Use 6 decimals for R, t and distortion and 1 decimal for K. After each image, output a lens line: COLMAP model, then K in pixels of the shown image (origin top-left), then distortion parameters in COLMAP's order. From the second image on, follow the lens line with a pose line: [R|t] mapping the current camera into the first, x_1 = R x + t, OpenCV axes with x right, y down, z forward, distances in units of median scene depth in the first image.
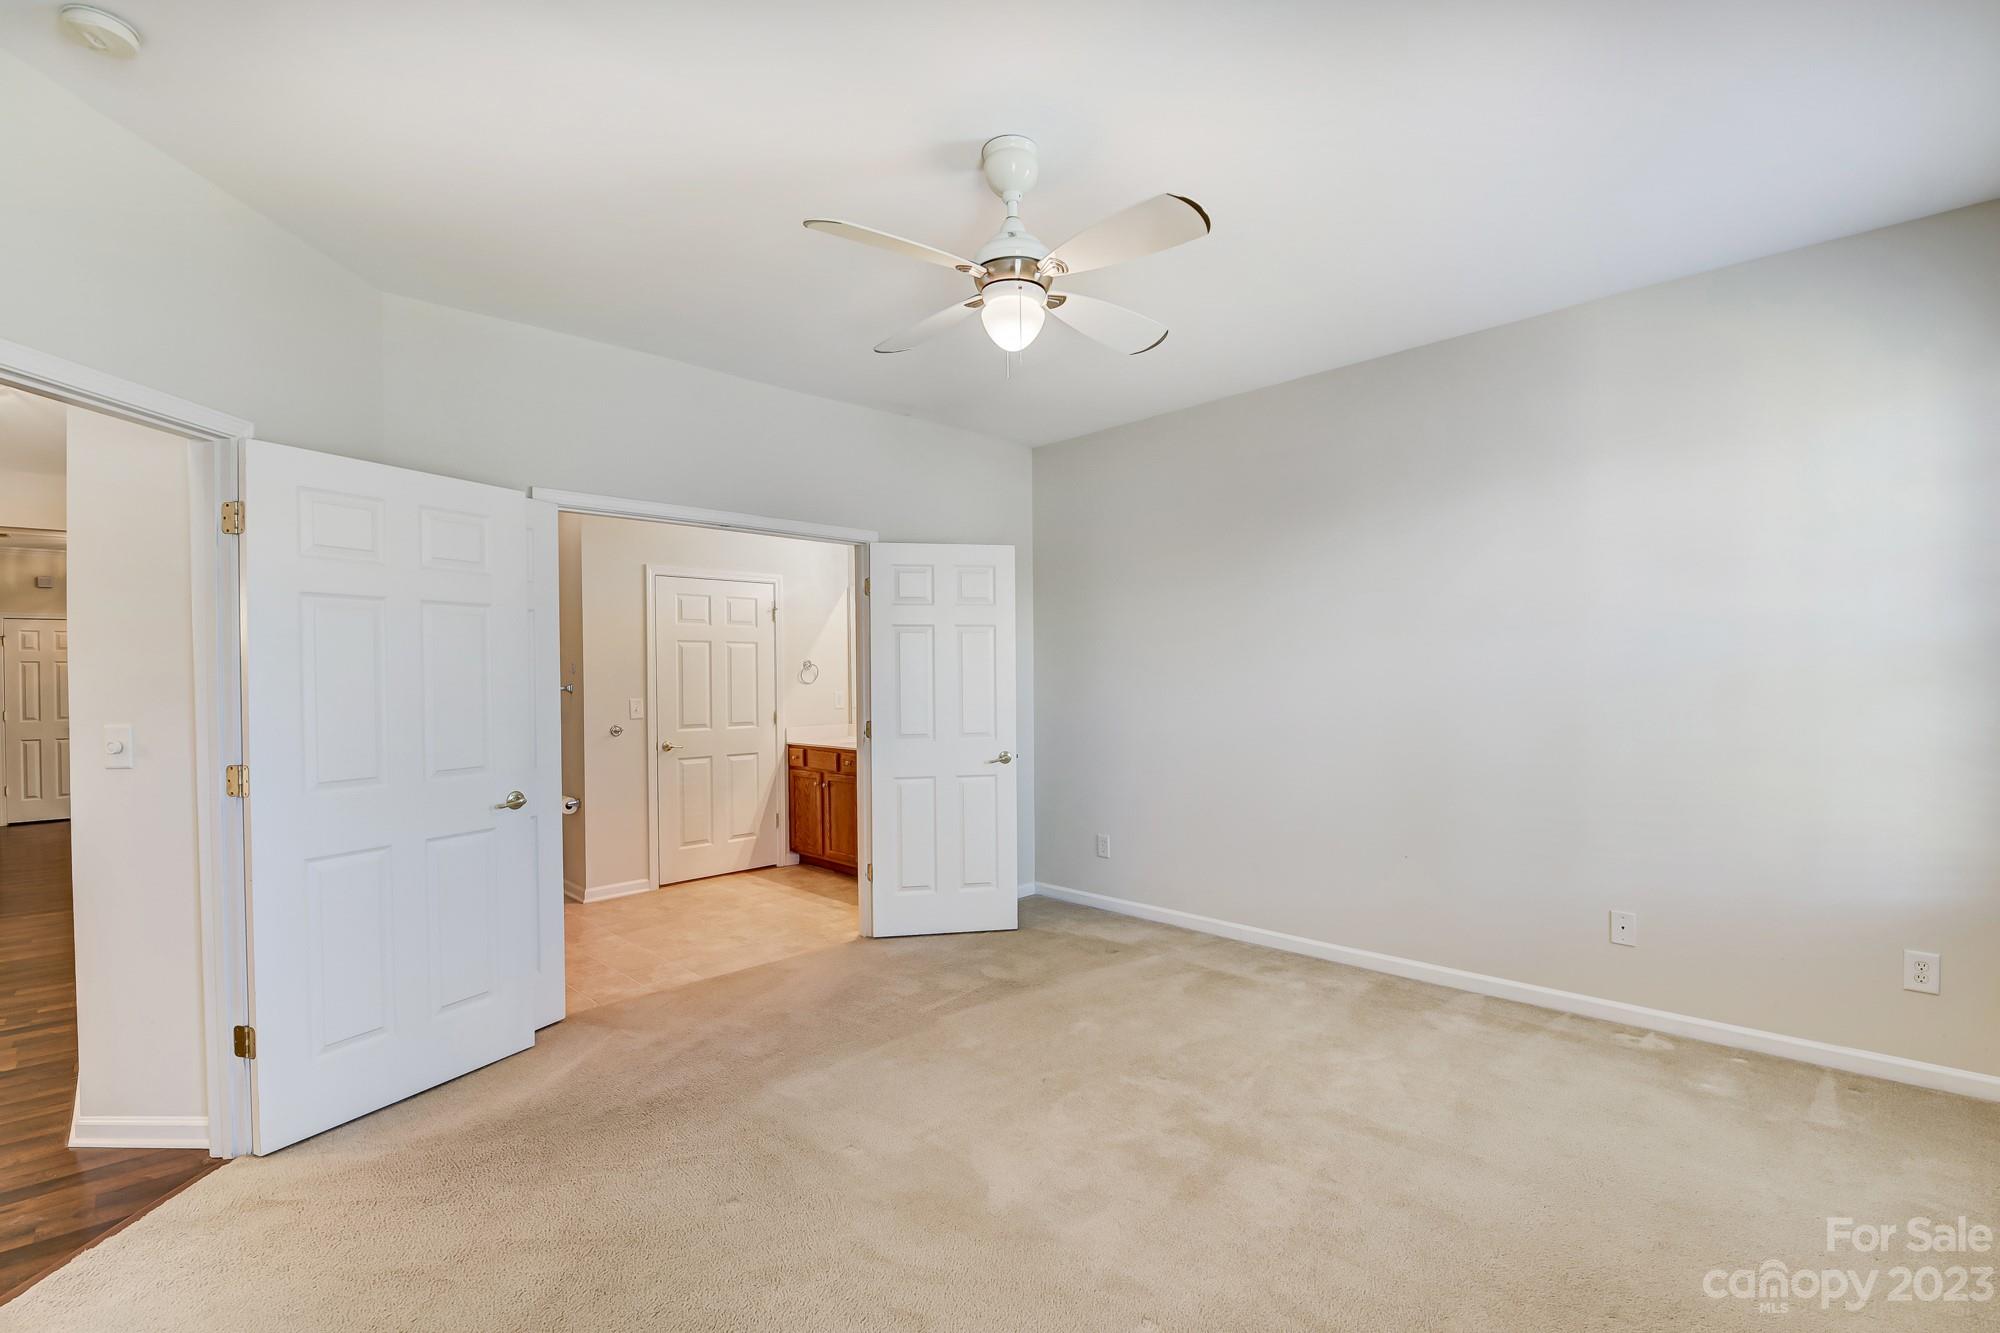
lens RADIAL K [[876.2, 0, 1014.1], [0, 876.2, 677.2], [0, 0, 1]] dist [-0.003350, -0.006830]
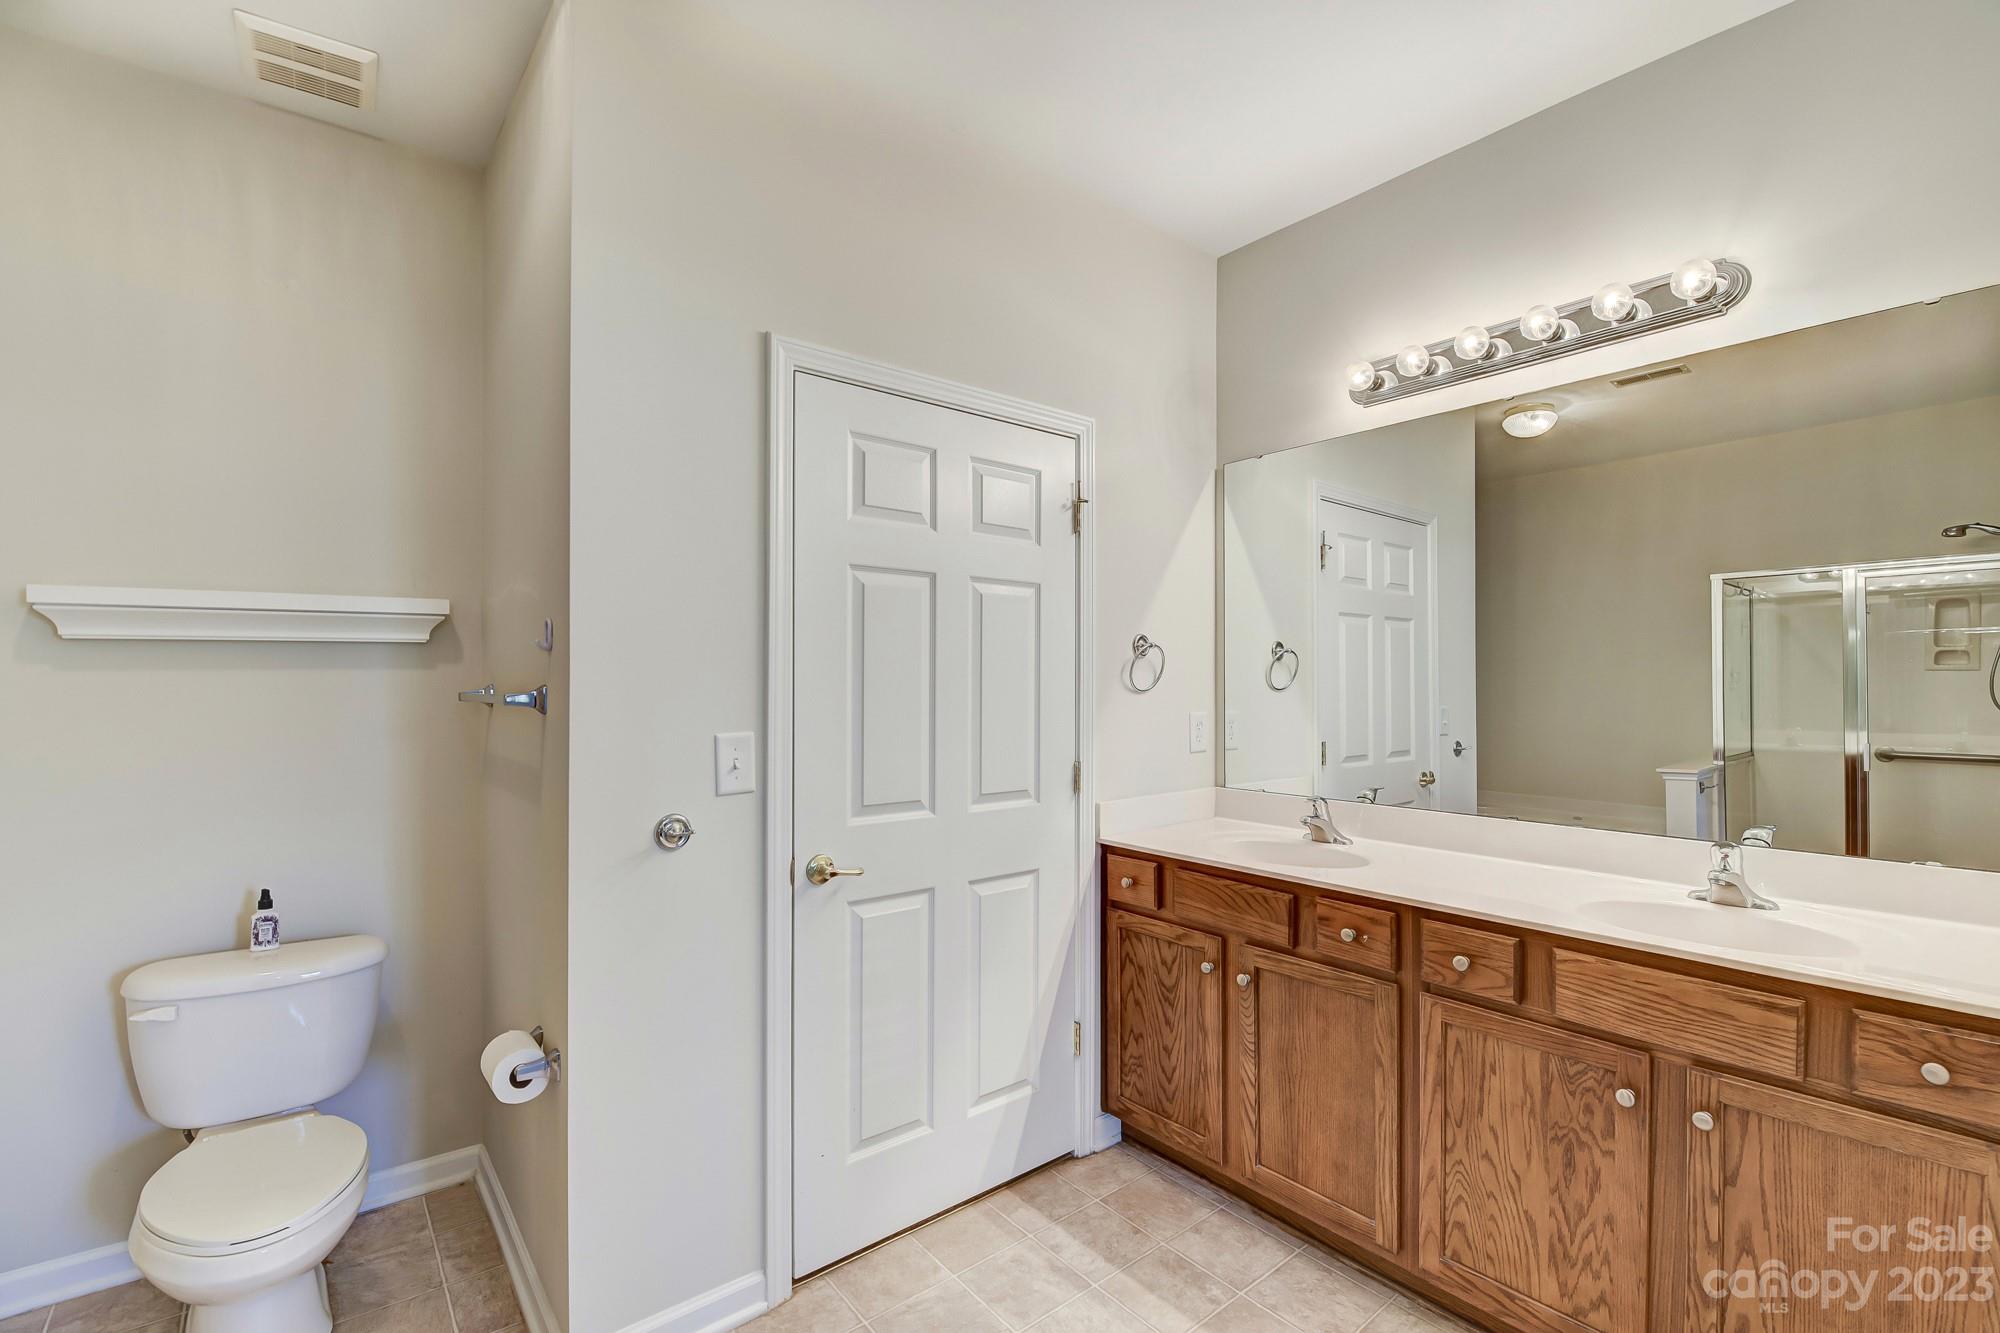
lens RADIAL K [[876.2, 0, 1014.1], [0, 876.2, 677.2], [0, 0, 1]] dist [-0.003350, -0.006830]
pose [[0.994198, 0.012580, -0.106824, -0.265669], [-0.013258, 0.999896, -0.005645, 0.003733], [0.106742, 0.007028, 0.994262, 0.620646]]
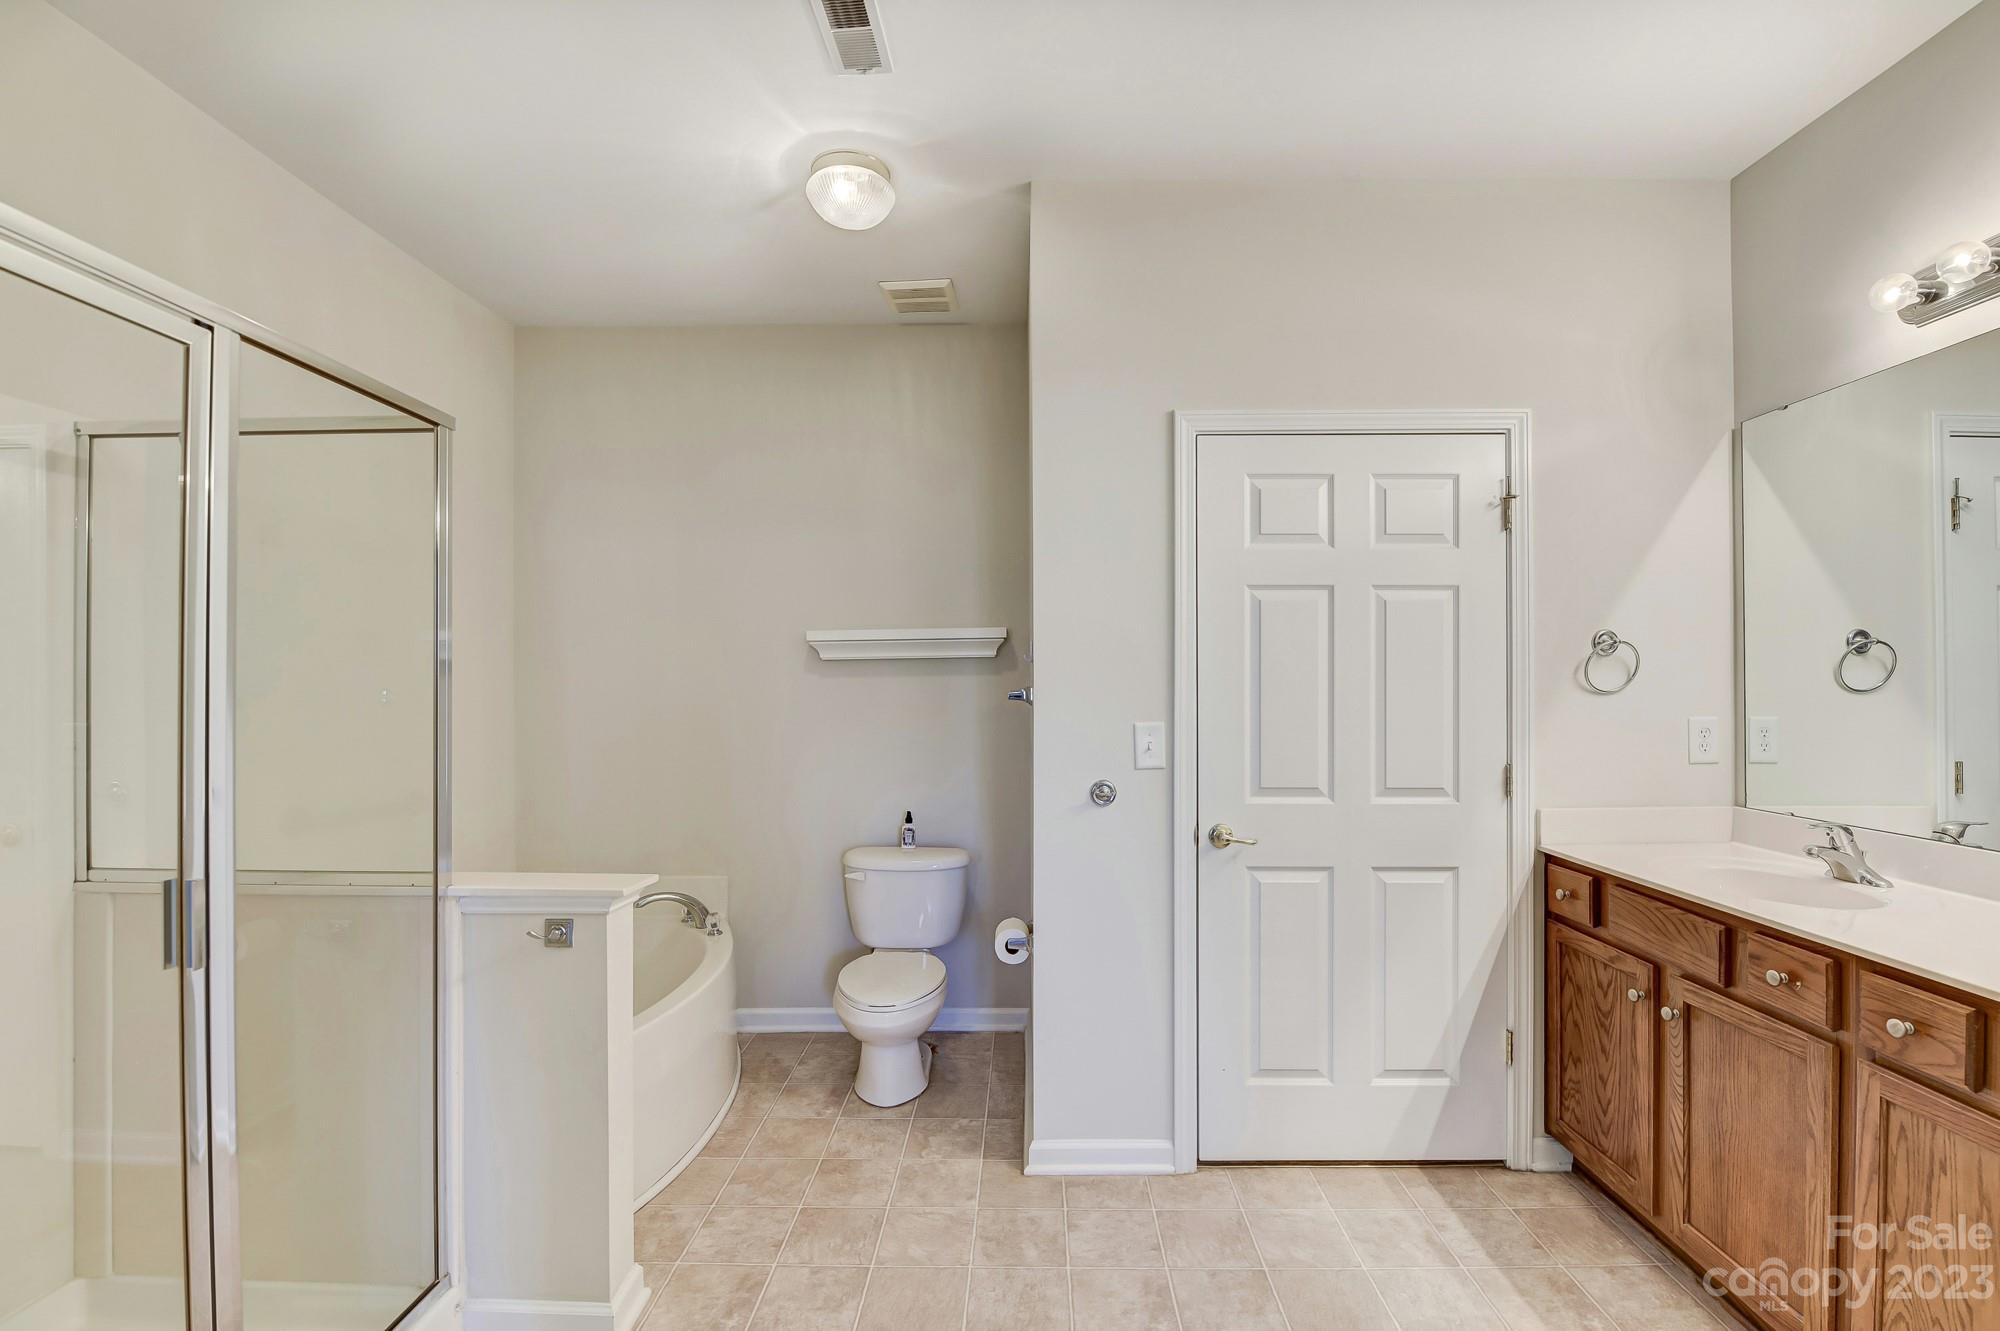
lens RADIAL K [[876.2, 0, 1014.1], [0, 876.2, 676.2], [0, 0, 1]] dist [-0.003350, -0.006830]
pose [[0.692213, 0.006860, -0.721661, -0.149455], [-0.007623, 0.999969, 0.002193, 0.001221], [0.721653, 0.003983, 0.692243, 0.592016]]
